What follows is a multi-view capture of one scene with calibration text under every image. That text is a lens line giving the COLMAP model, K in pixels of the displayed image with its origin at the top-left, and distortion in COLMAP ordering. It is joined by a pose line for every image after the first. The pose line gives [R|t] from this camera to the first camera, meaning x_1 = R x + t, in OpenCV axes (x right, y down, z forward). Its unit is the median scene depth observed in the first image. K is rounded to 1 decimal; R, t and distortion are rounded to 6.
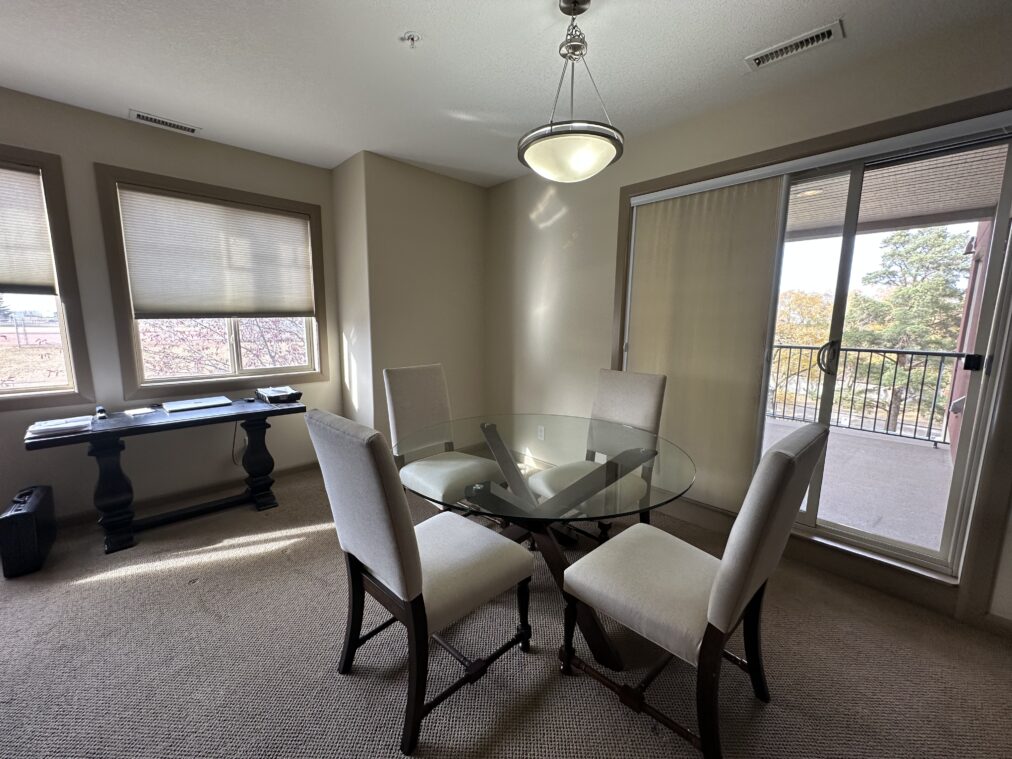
lens RADIAL K [[399.4, 0, 503.9], [0, 399.4, 379.5], [0, 0, 1]] dist [0.000982, 0.000131]
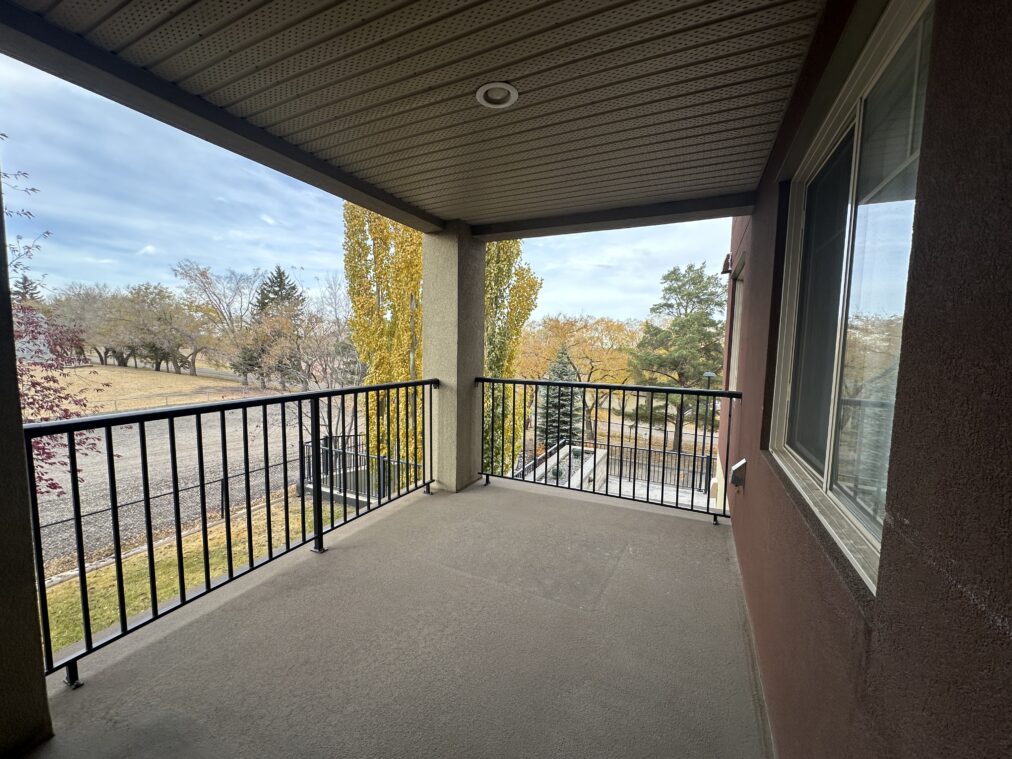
lens RADIAL K [[399.4, 0, 506.6], [0, 399.4, 381.1], [0, 0, 1]] dist [0.000982, 0.000131]
pose [[0.933574, -0.023458, 0.357617, 0.365322], [0.042367, 0.998082, -0.045131, -0.047764], [-0.355873, 0.057285, 0.932777, 0.343231]]
